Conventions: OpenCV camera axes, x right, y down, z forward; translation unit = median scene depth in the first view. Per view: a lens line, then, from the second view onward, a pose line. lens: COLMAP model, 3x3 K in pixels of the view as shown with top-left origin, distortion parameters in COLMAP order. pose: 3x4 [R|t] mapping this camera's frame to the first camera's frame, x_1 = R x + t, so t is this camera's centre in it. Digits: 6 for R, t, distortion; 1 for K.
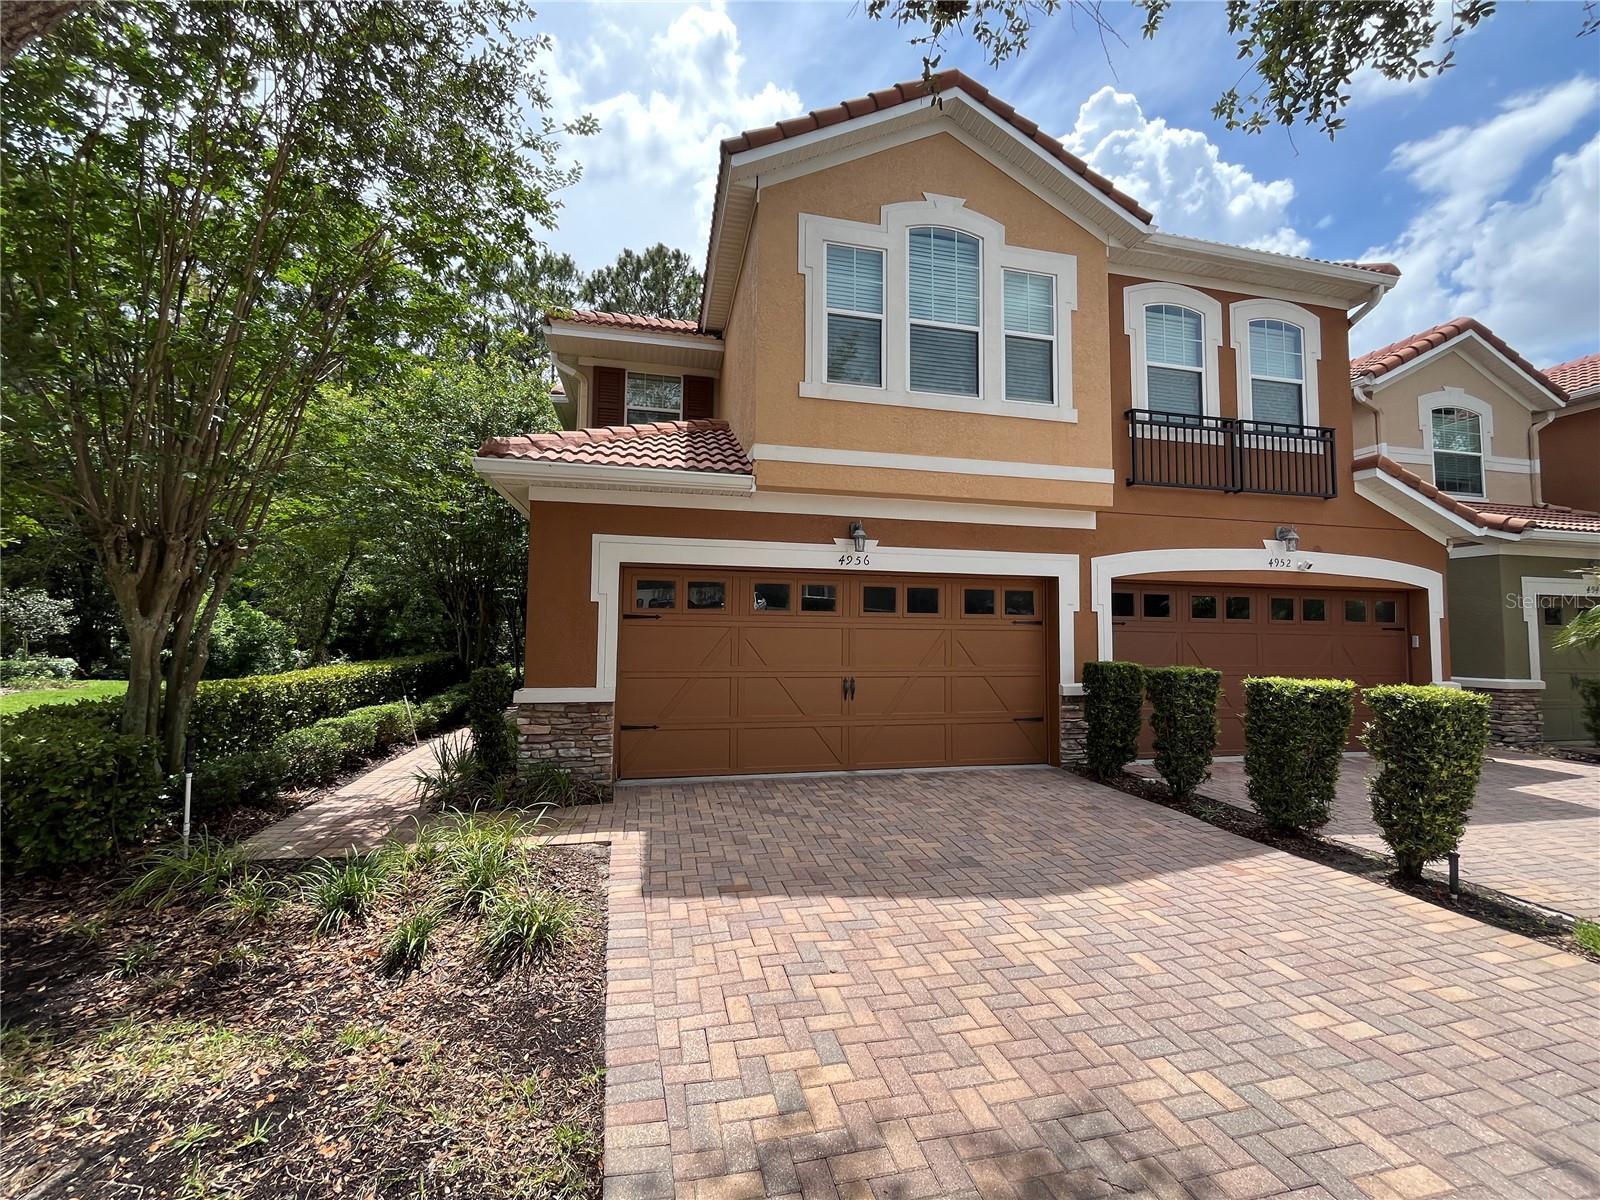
lens RADIAL K [[651.7, 0, 800.4], [0, 651.7, 598.3], [0, 0, 1]] dist [-0.001754, -0.000045]
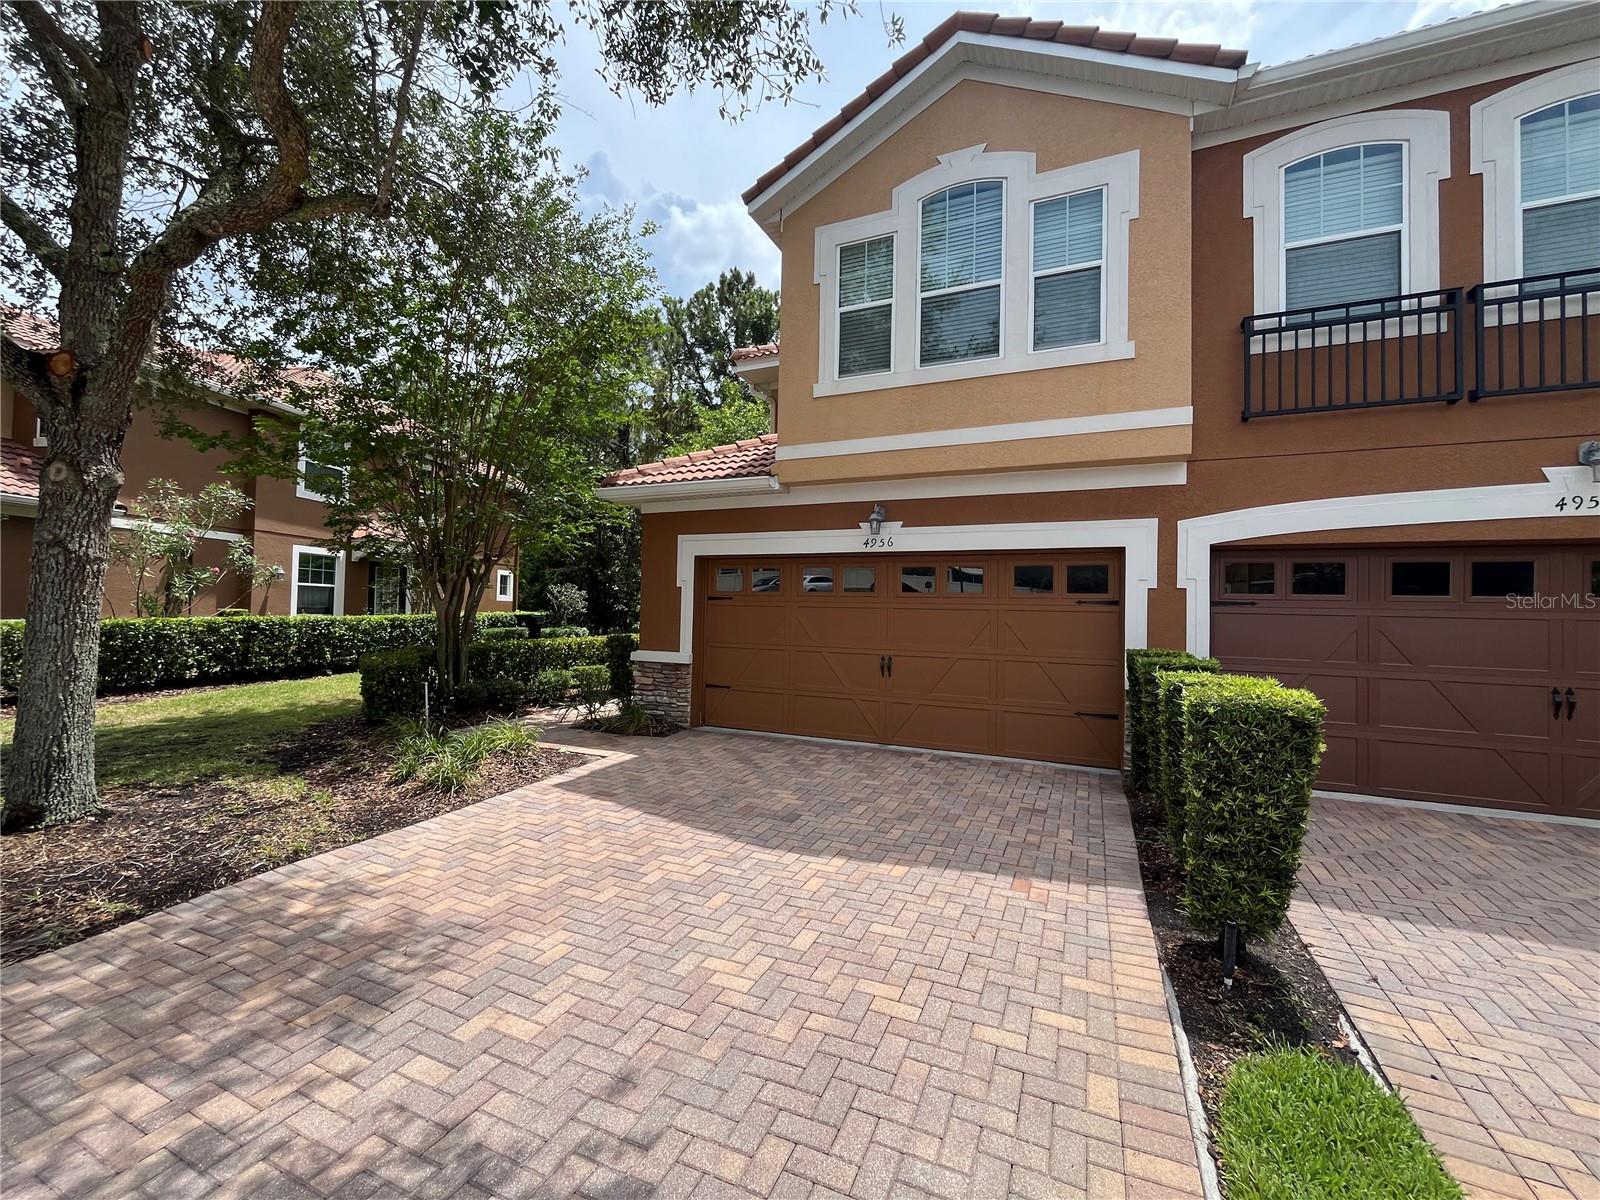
lens RADIAL K [[651.7, 0, 800.4], [0, 651.7, 598.3], [0, 0, 1]] dist [-0.001754, -0.000045]
pose [[0.797890, -0.006756, -0.602765, 0.641670], [0.019947, 0.999686, 0.015199, 0.012823], [0.602473, -0.024150, 0.797774, 0.098511]]
